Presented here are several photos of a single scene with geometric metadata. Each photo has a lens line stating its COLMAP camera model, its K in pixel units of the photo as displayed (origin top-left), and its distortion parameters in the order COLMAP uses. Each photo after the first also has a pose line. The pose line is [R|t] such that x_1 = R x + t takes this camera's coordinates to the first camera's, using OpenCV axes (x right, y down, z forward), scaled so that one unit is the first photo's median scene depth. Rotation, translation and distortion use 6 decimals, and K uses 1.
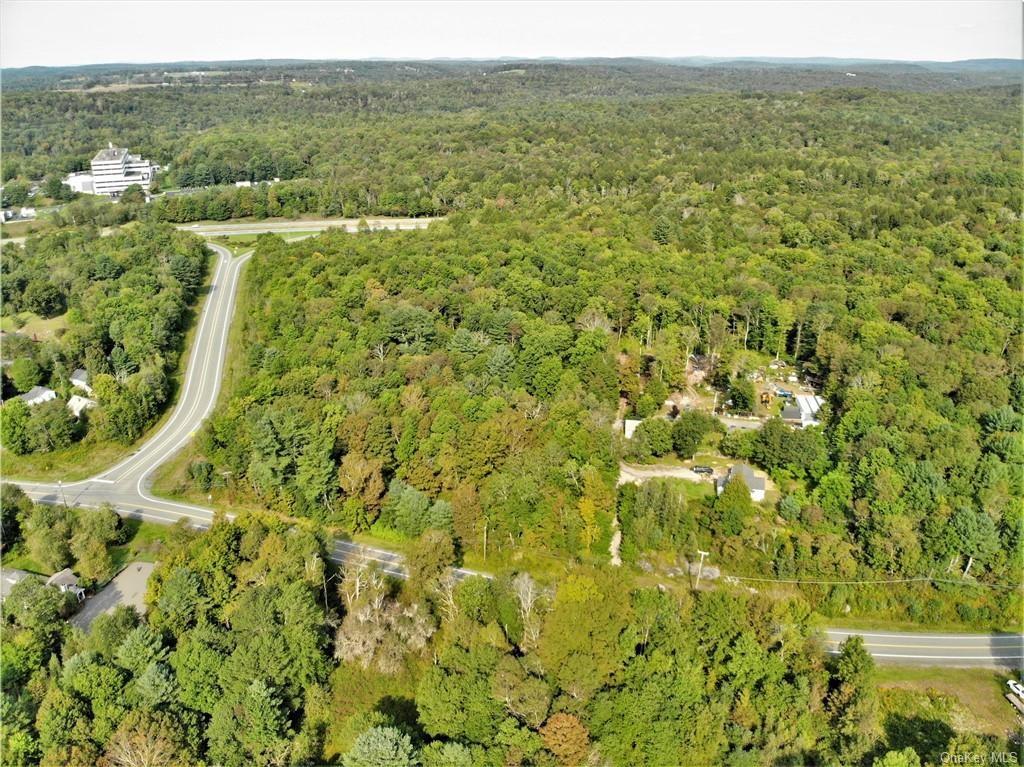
lens RADIAL K [[756.4, 0, 505.8], [0, 756.4, 390.8], [0, 0, 1]] dist [0.097312, -0.227960]
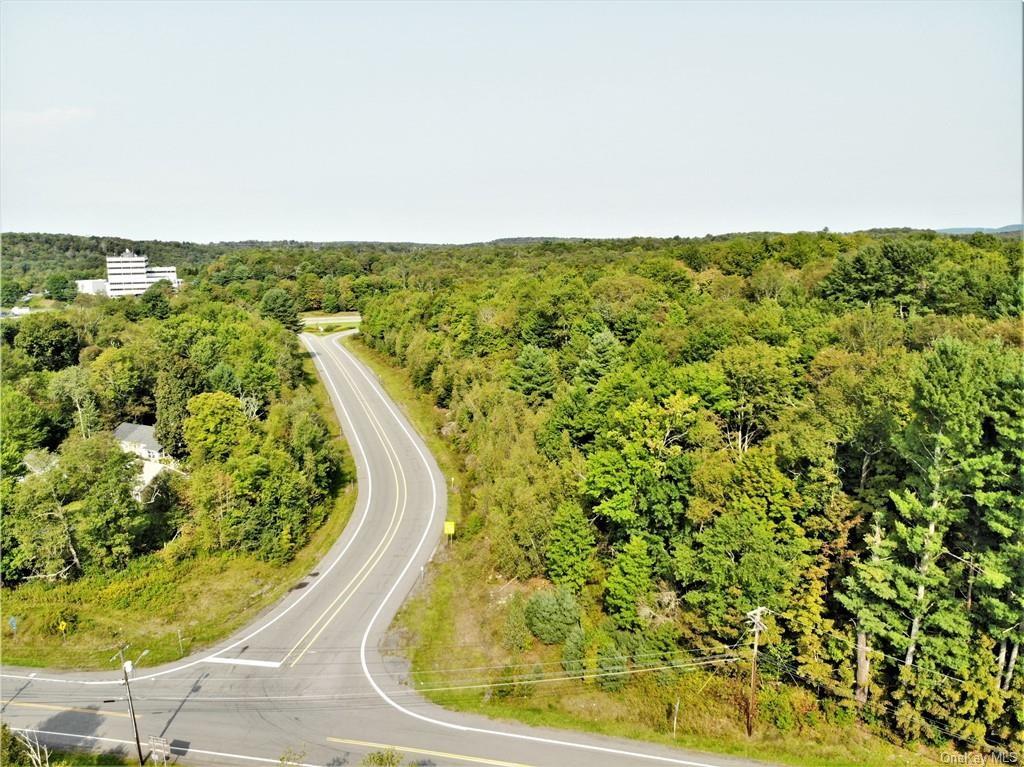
lens RADIAL K [[756.4, 0, 505.8], [0, 756.4, 390.8], [0, 0, 1]] dist [0.097312, -0.227960]
pose [[0.999438, -0.015190, 0.029880, -0.357221], [0.021575, 0.973744, -0.226621, 0.069121], [-0.025654, 0.227138, 0.973525, 0.555547]]
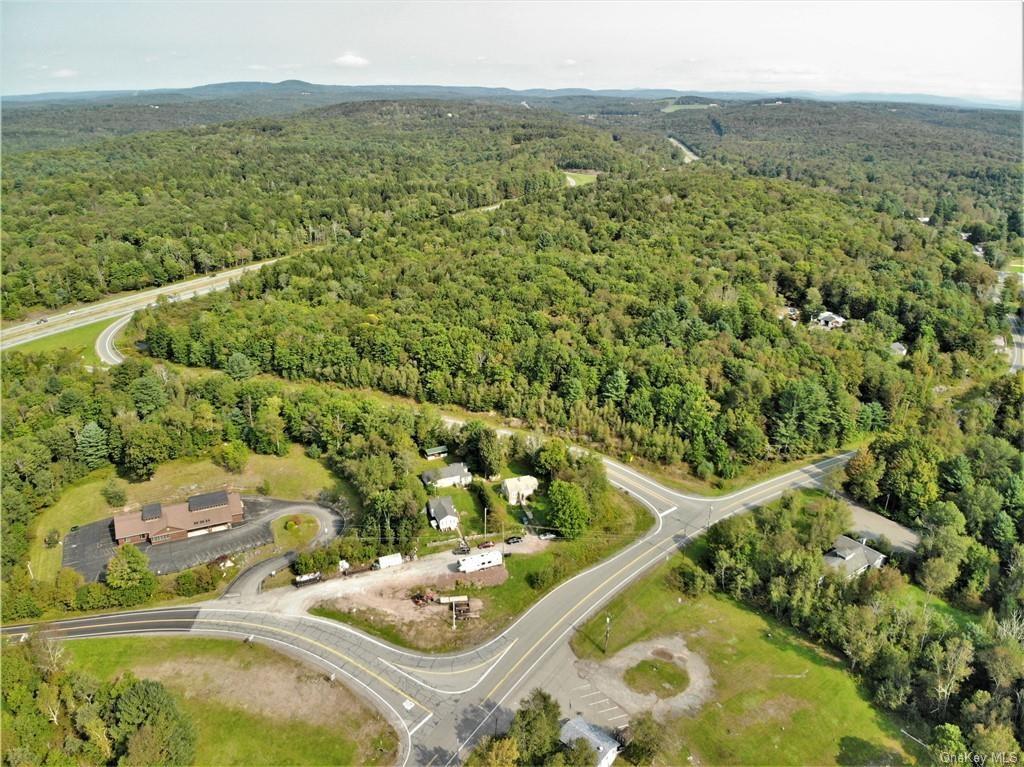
lens RADIAL K [[756.7, 0, 510.8], [0, 756.7, 400.1], [0, 0, 1]] dist [0.155029, -0.350459]
pose [[0.613376, -0.288818, 0.735088, -1.174982], [0.307450, 0.944637, 0.114607, -0.183450], [-0.727492, 0.155706, 0.668215, 0.355992]]
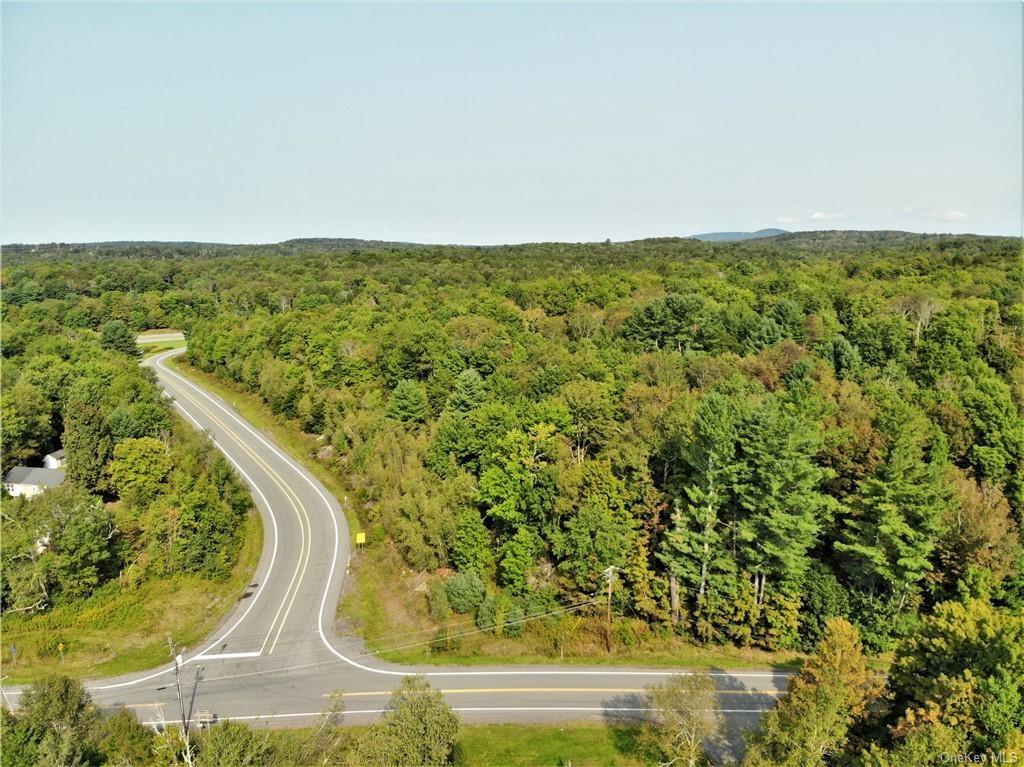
lens RADIAL K [[756.4, 0, 505.8], [0, 756.4, 390.8], [0, 0, 1]] dist [0.097312, -0.227960]
pose [[0.956965, -0.058726, 0.284200, -0.414031], [0.121368, 0.970543, -0.208125, 0.070228], [-0.263606, 0.233662, 0.935903, 0.460305]]
